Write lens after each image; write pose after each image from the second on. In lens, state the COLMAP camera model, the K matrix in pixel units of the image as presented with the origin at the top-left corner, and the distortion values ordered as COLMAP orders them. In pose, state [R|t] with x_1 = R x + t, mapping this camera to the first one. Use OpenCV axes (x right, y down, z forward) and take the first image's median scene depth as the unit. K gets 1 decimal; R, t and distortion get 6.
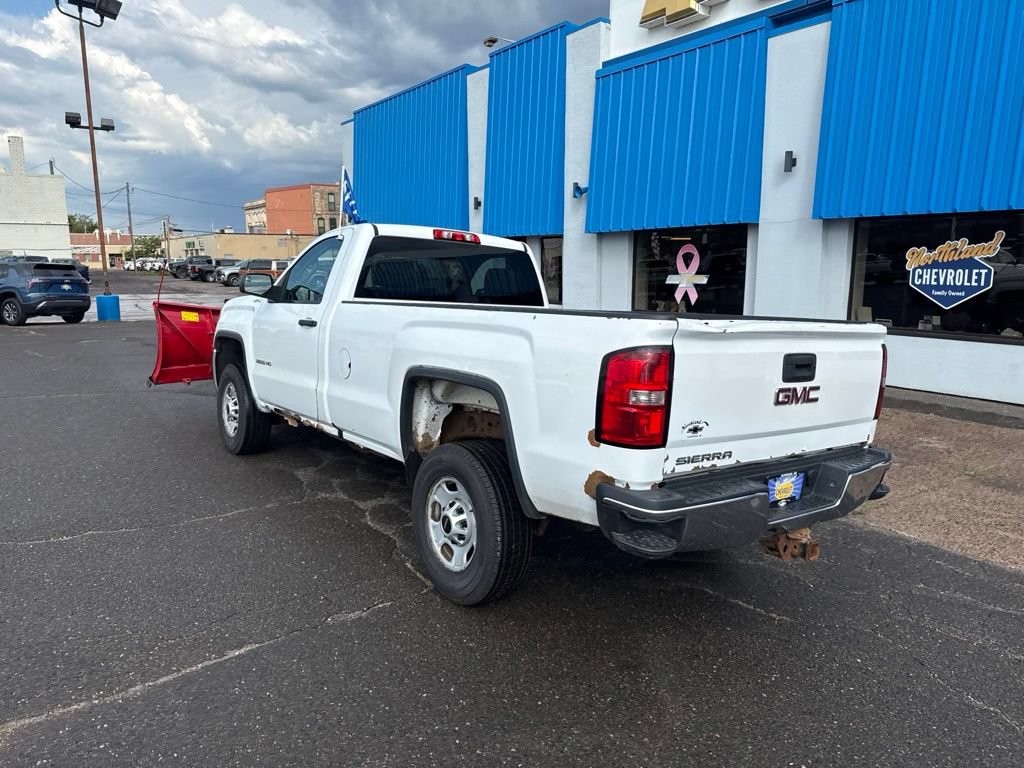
lens RADIAL K [[712.7, 0, 515.0], [0, 712.7, 388.0], [0, 0, 1]] dist [0.052320, -0.065185]
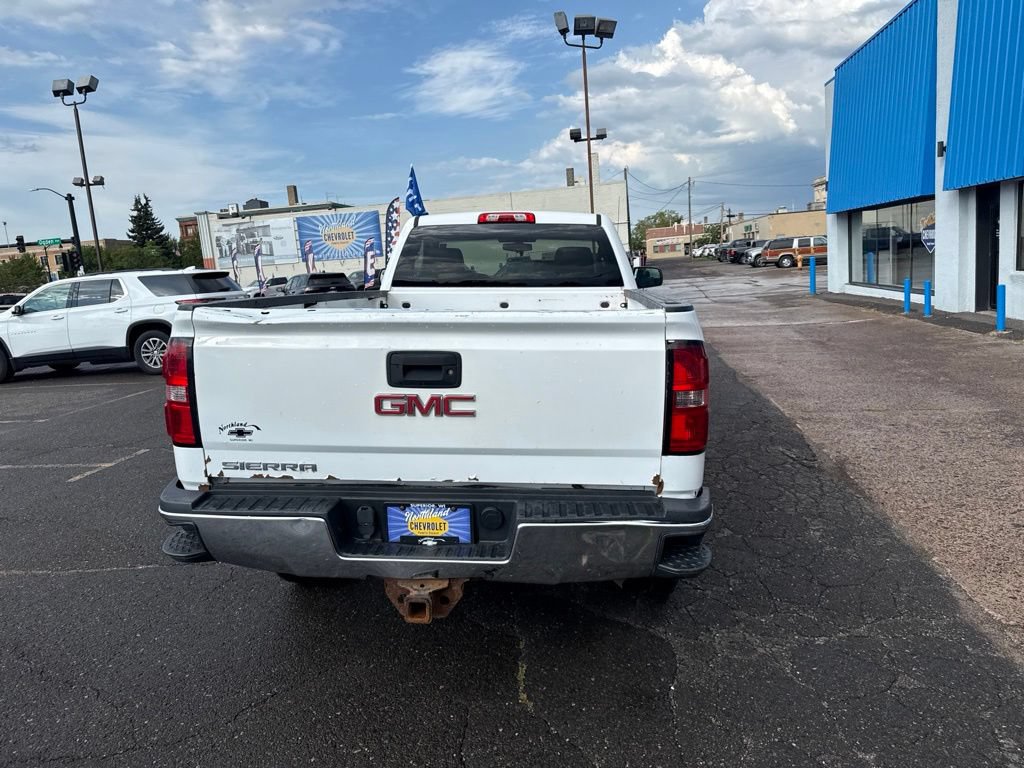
lens RADIAL K [[712.3, 0, 515.9], [0, 712.3, 380.6], [0, 0, 1]] dist [0.068593, -0.090786]
pose [[0.730920, 0.052963, -0.680405, 0.513114], [-0.040748, 0.998592, 0.033957, -0.023921], [0.681245, 0.002906, 0.732049, 0.264047]]
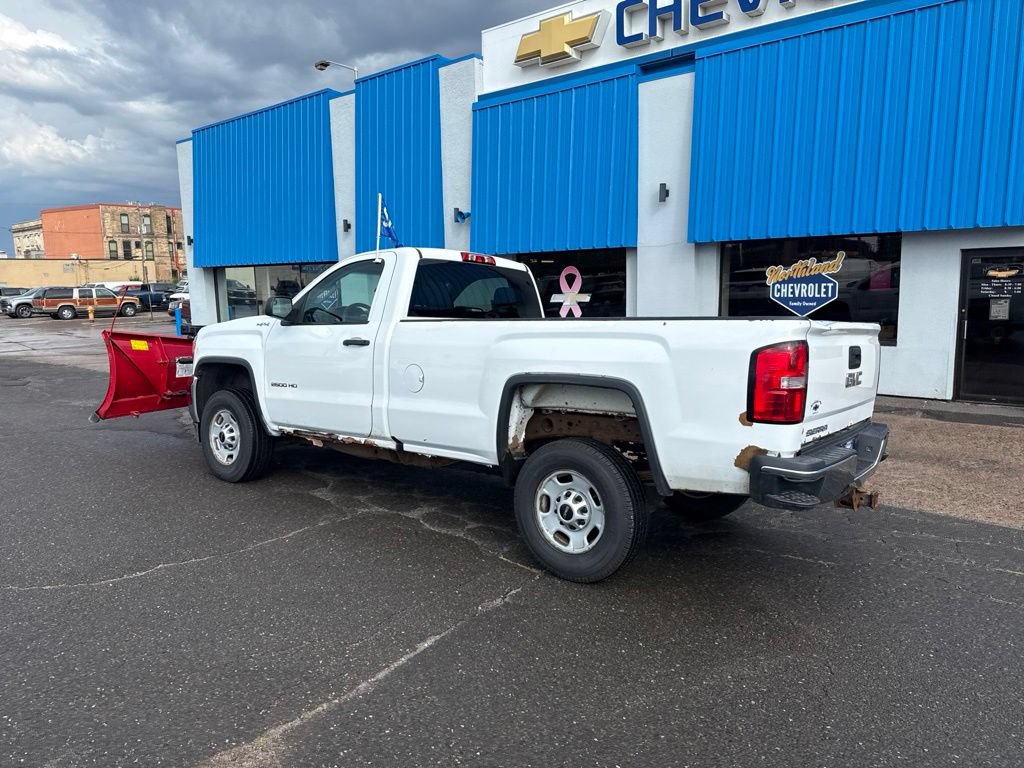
lens RADIAL K [[712.3, 0, 515.9], [0, 712.3, 380.6], [0, 0, 1]] dist [0.068593, -0.090786]
pose [[0.967907, -0.049643, 0.246355, -0.262581], [0.059628, 0.997667, -0.033233, 0.009975], [-0.244130, 0.046856, 0.968610, -0.047245]]
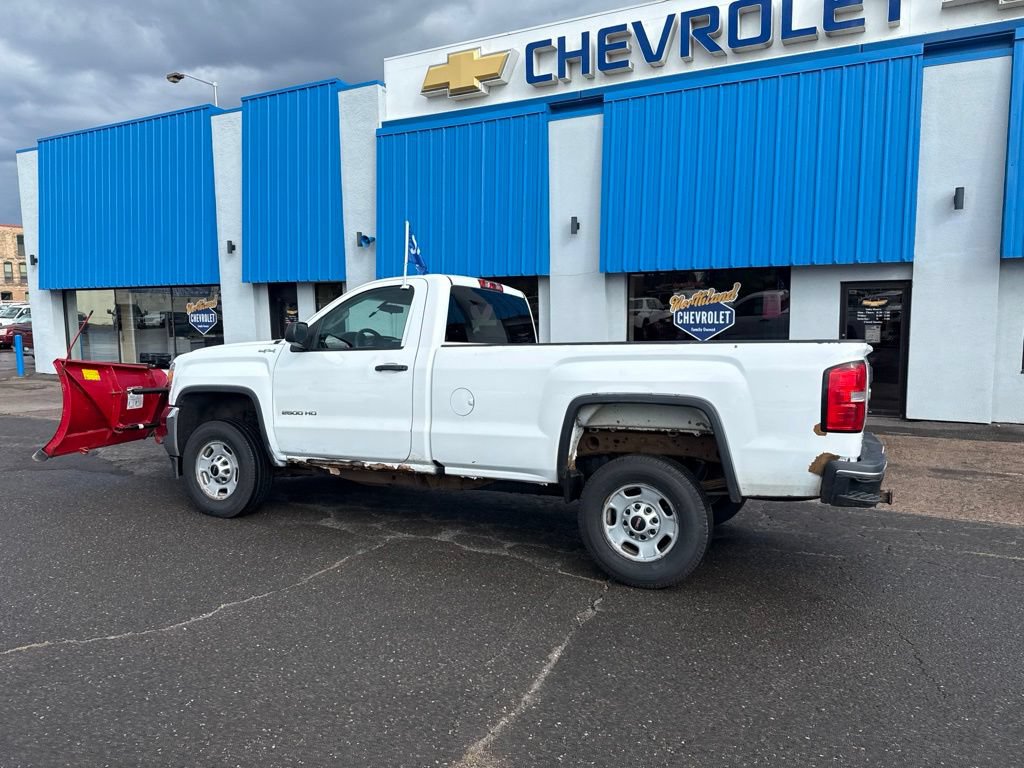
lens RADIAL K [[710.1, 0, 516.5], [0, 710.1, 386.6], [0, 0, 1]] dist [0.067420, -0.081150]
pose [[0.893932, -0.059406, 0.444249, -0.477411], [0.088449, 0.995067, -0.044917, -0.001545], [-0.439390, 0.079446, 0.894777, -0.001689]]
